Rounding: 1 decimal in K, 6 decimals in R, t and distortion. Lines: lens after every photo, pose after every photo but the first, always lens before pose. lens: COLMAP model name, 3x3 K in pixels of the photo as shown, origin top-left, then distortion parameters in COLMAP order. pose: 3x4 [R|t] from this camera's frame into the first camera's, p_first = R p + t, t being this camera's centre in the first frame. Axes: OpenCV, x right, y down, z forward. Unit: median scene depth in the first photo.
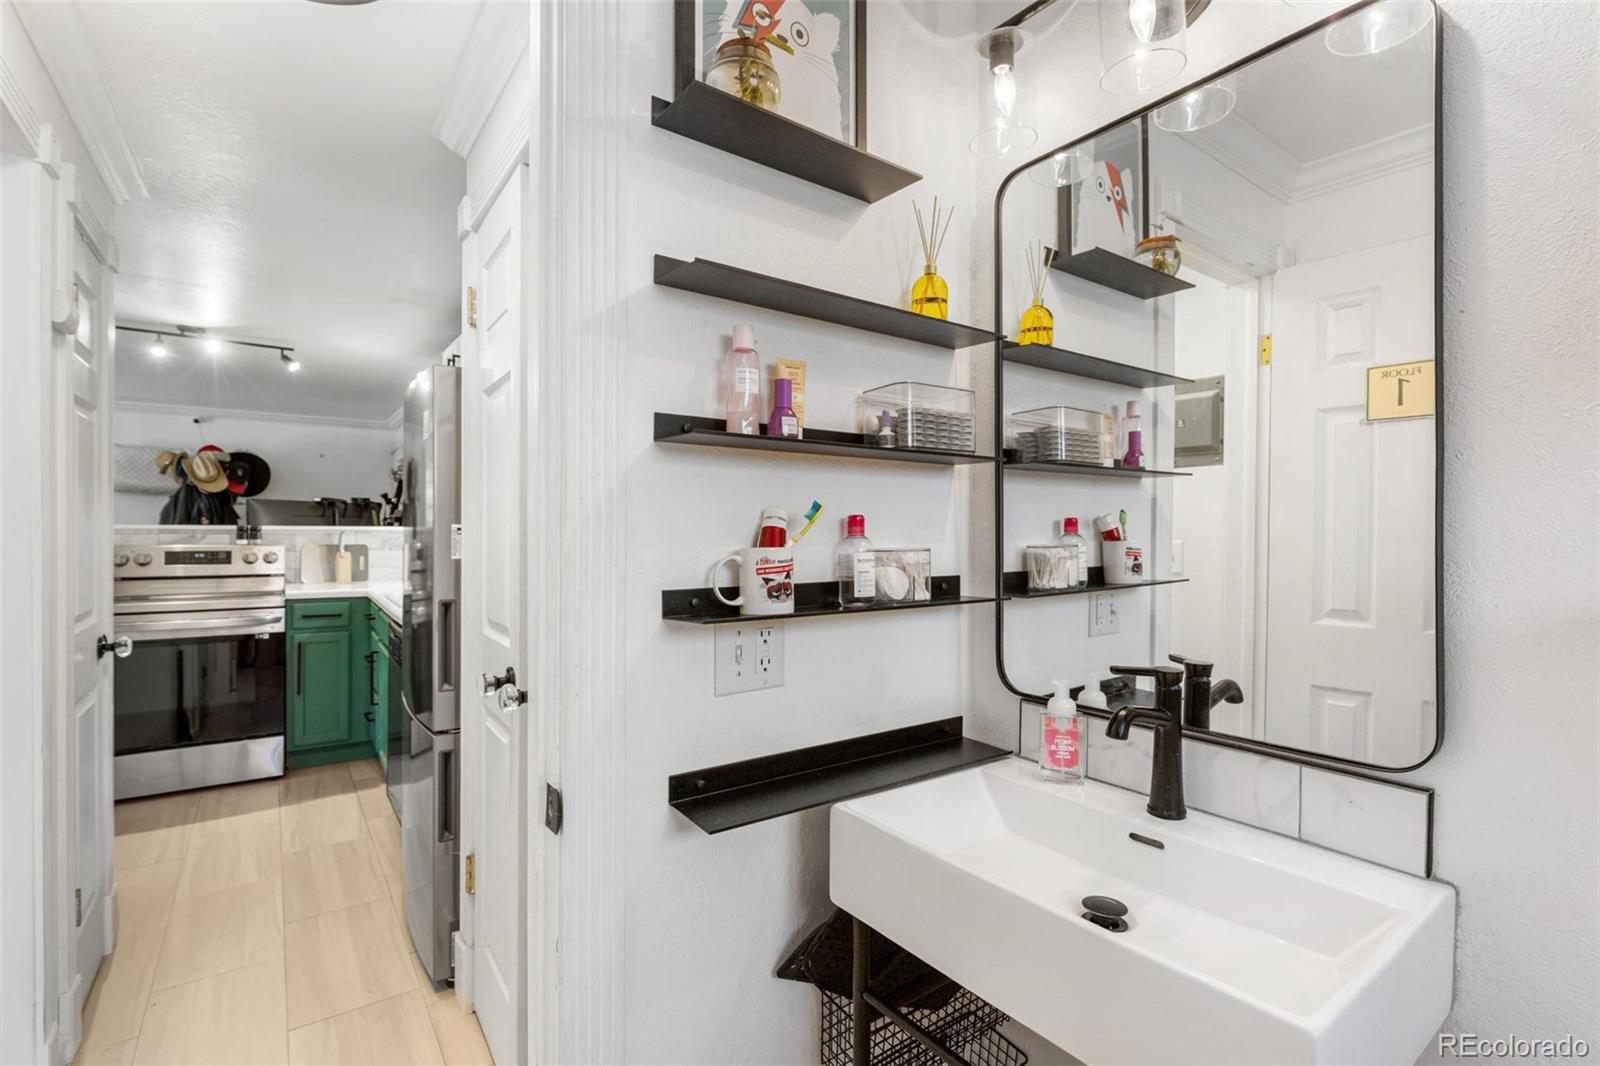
lens RADIAL K [[732.6, 0, 800.0], [0, 732.6, 533.0], [0, 0, 1]] dist [0.001312, 0.000386]
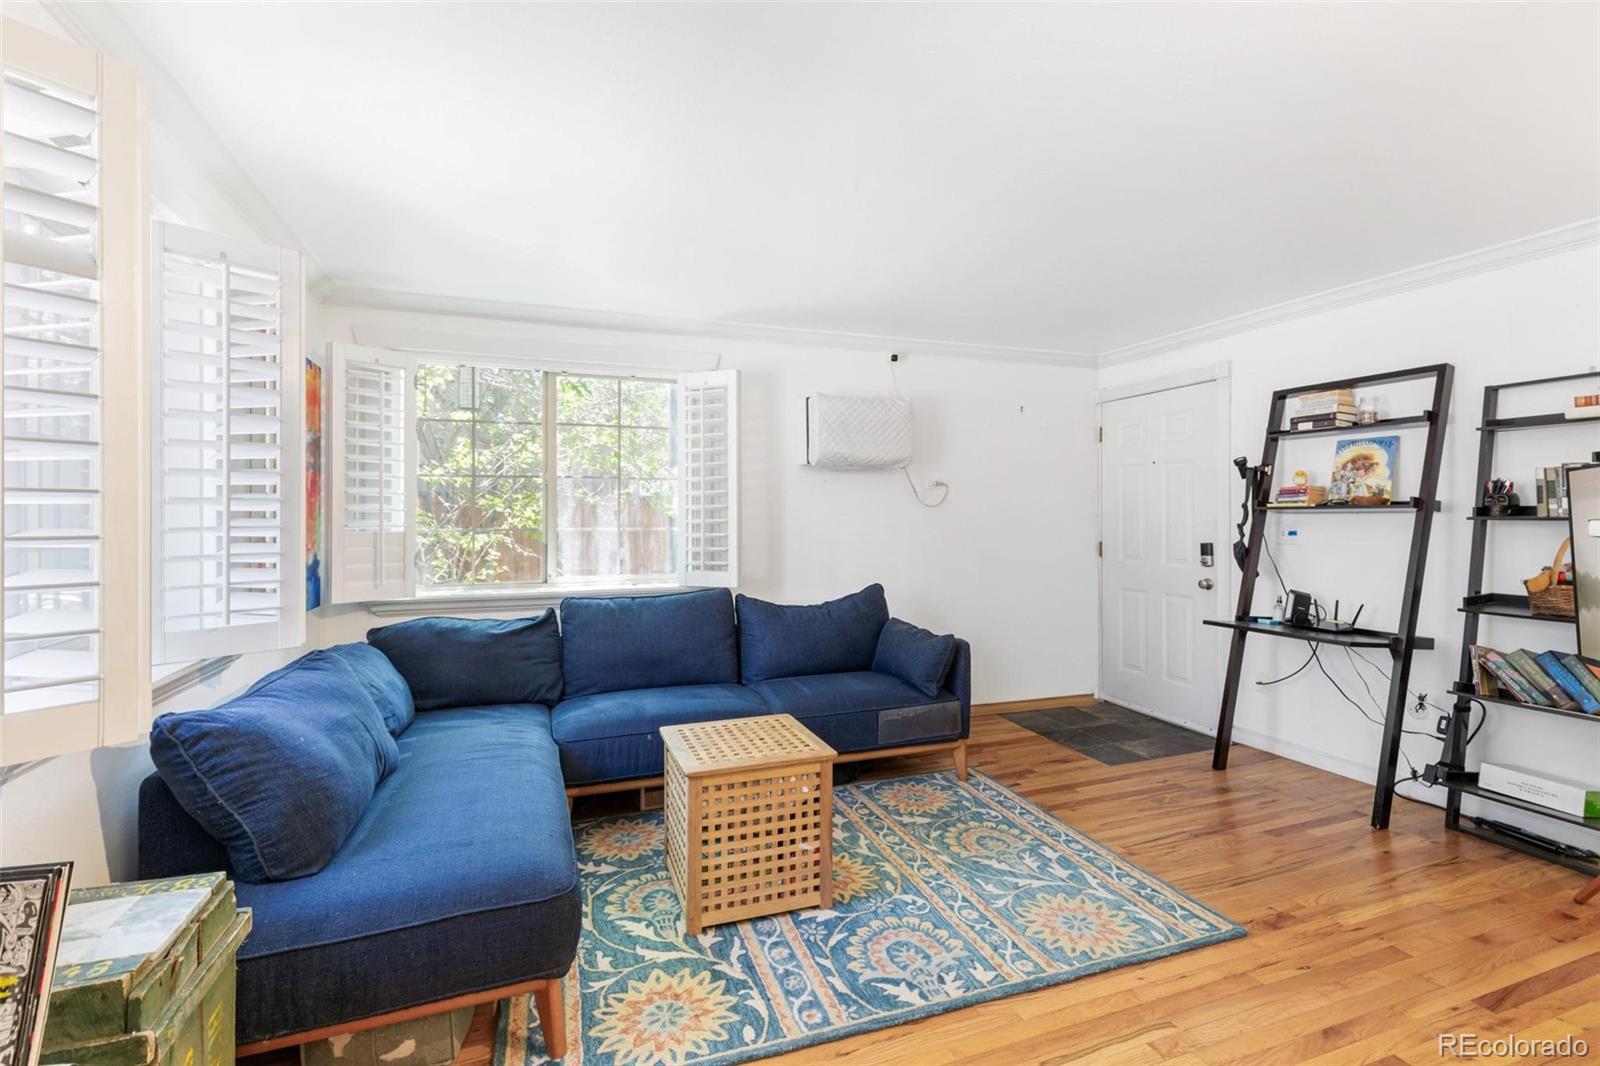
lens RADIAL K [[734.1, 0, 800.4], [0, 734.1, 500.9], [0, 0, 1]] dist [0.000808, 0.000356]
pose [[0.965176, -0.014883, -0.261179, -1.318394], [0.008585, 0.999645, -0.025240, -0.016371], [0.261462, 0.022119, 0.964960, 0.623554]]
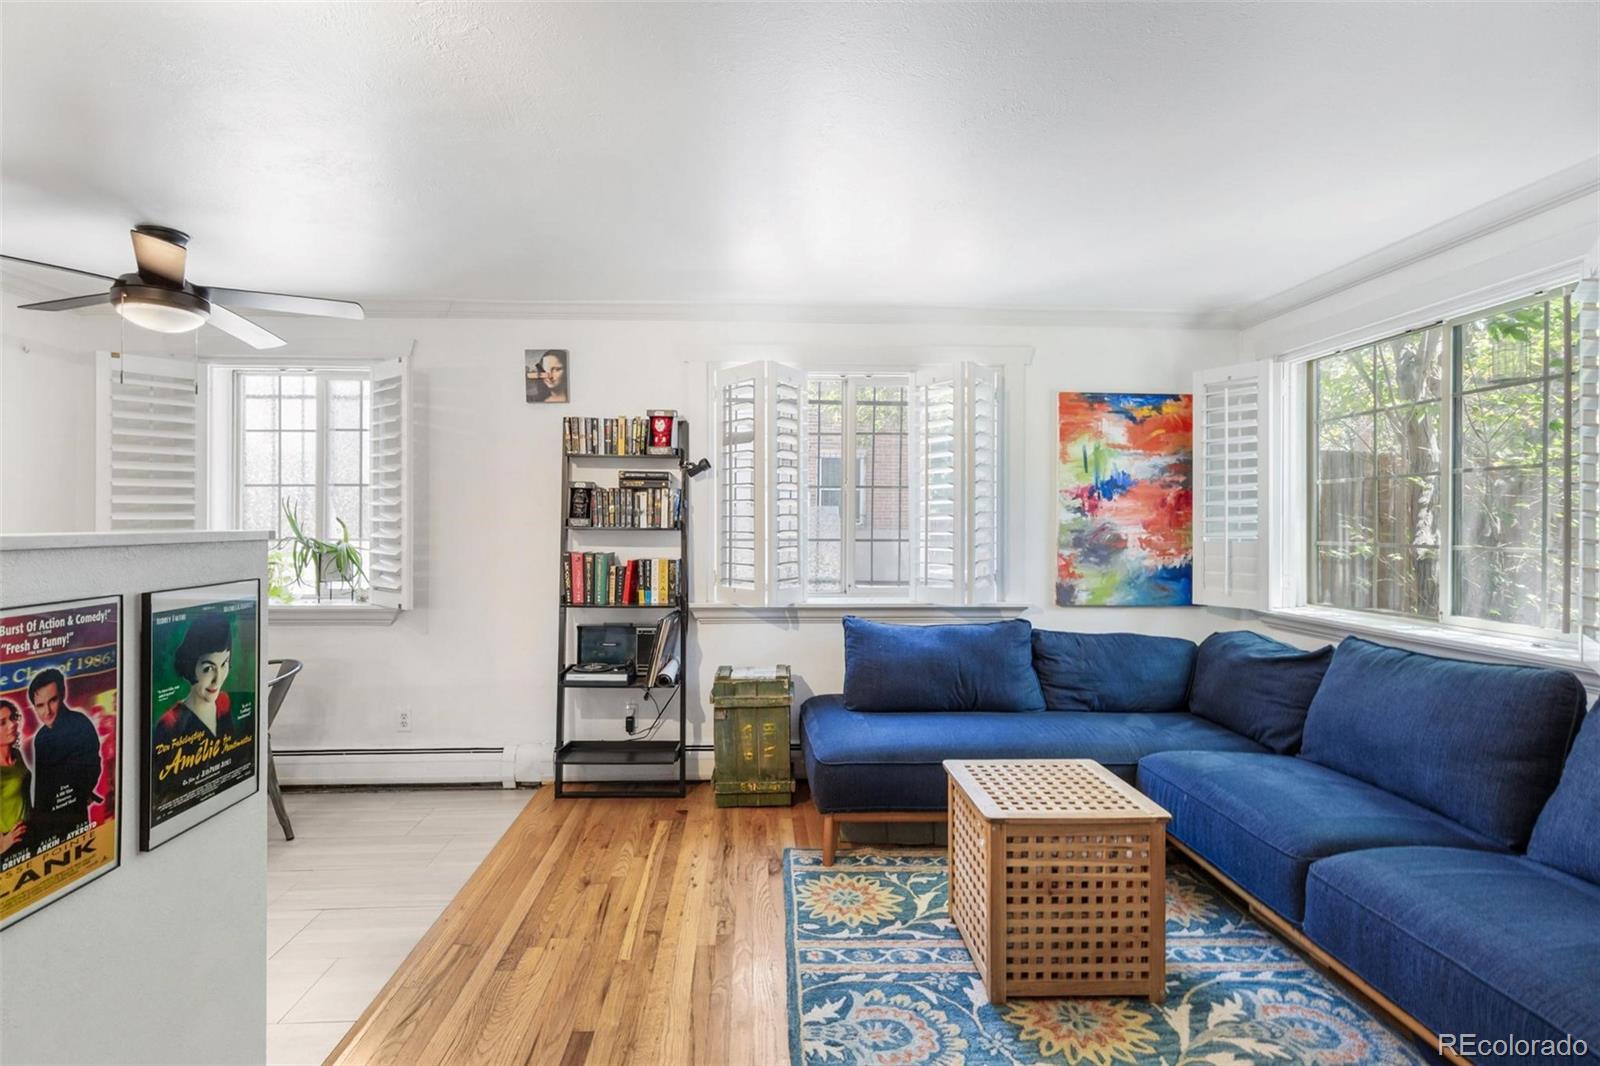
lens RADIAL K [[772.3, 0, 780.7], [0, 772.3, 520.8], [0, 0, 1]] dist [0.003106, -0.000072]
pose [[-0.555116, -0.012598, -0.831677, -0.926645], [-0.012539, 0.999898, -0.006777, -0.018826], [0.831678, 0.006667, -0.555218, 1.410921]]
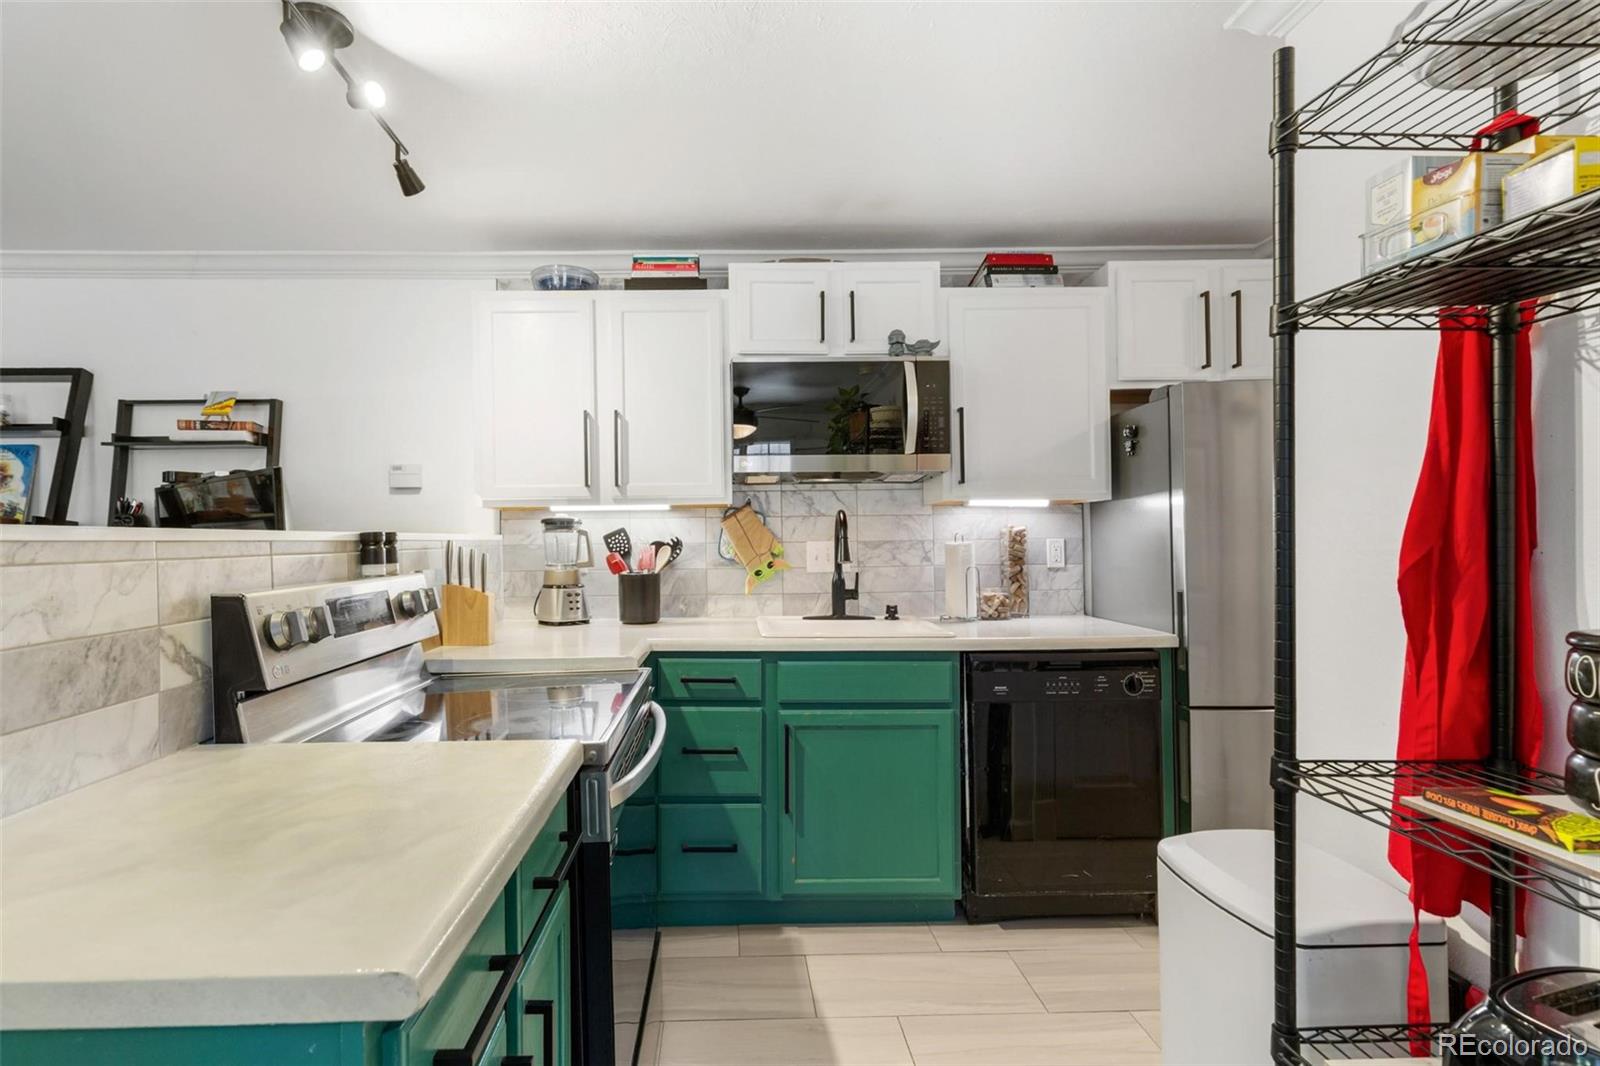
lens RADIAL K [[777.6, 0, 731.2], [0, 777.6, 542.1], [0, 0, 1]] dist [0.000695, 0.000322]
pose [[0.575035, -0.019635, 0.817893, -1.098753], [0.020172, 0.999748, 0.009818, -0.004669], [-0.817880, 0.010853, 0.575286, 0.618968]]
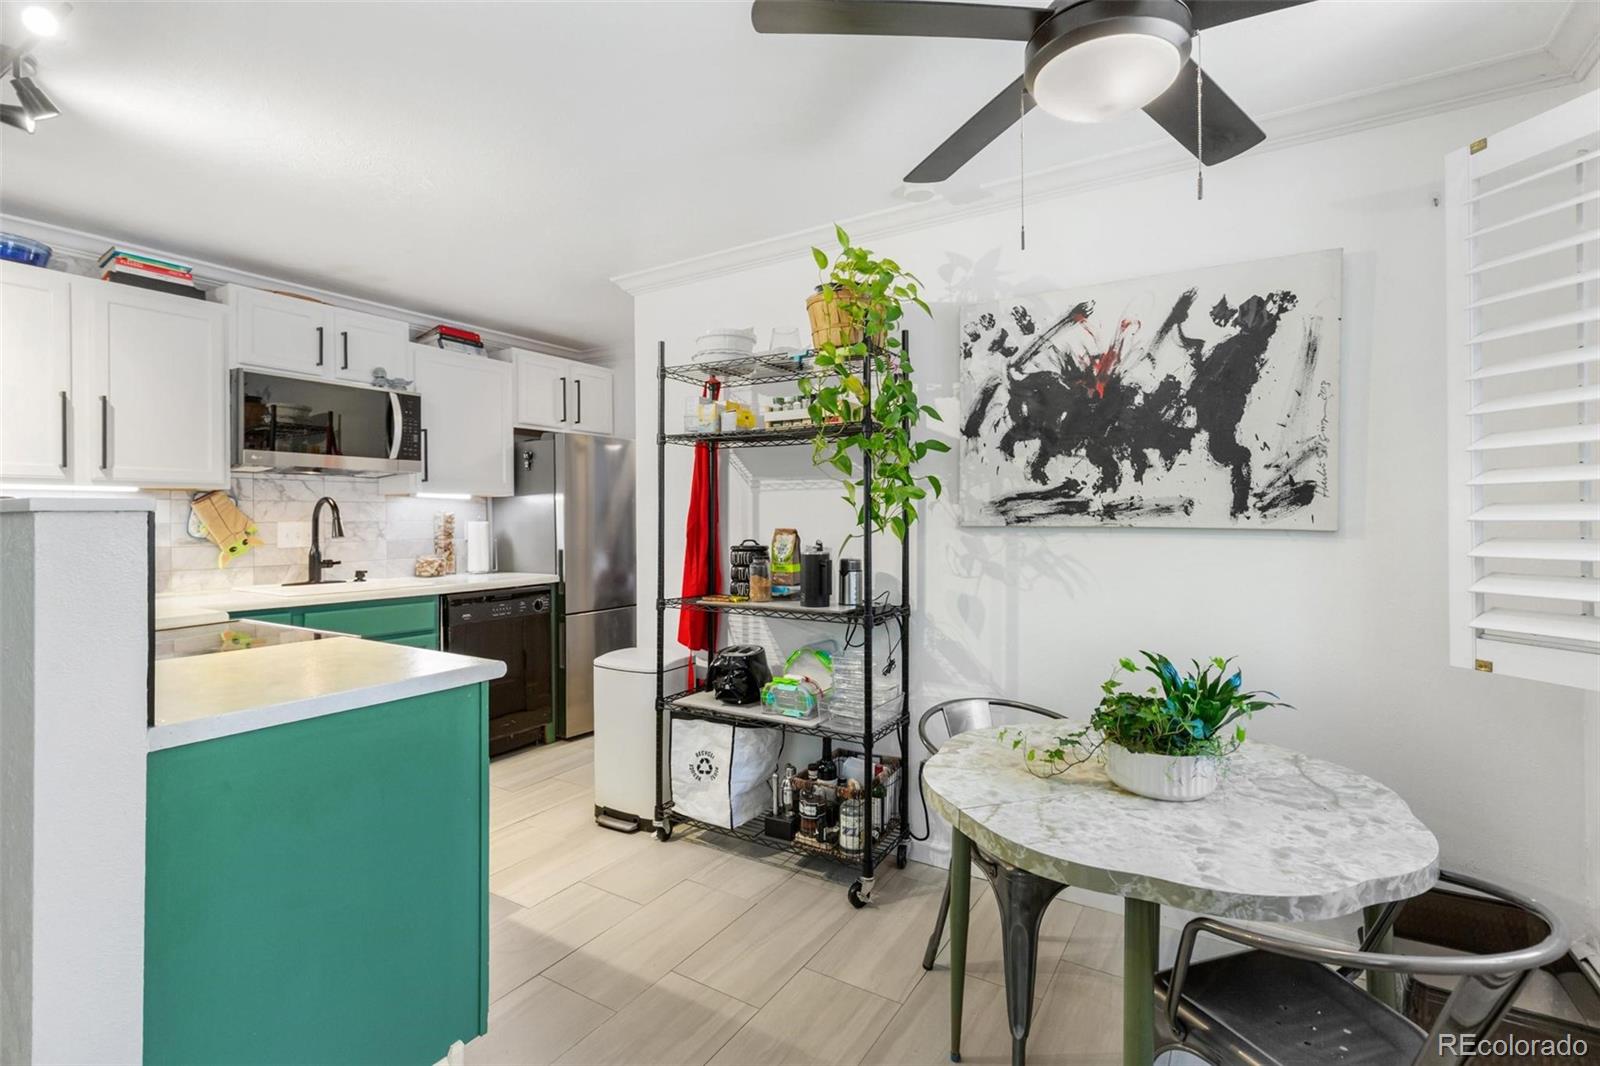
lens RADIAL K [[728.2, 0, 809.1], [0, 728.2, 515.4], [0, 0, 1]] dist [-0.000894, -0.000072]
pose [[-0.385297, -0.003150, 0.922787, -1.488773], [0.007716, 0.999948, 0.006635, -0.004968], [-0.922760, 0.009677, -0.385252, 0.763225]]
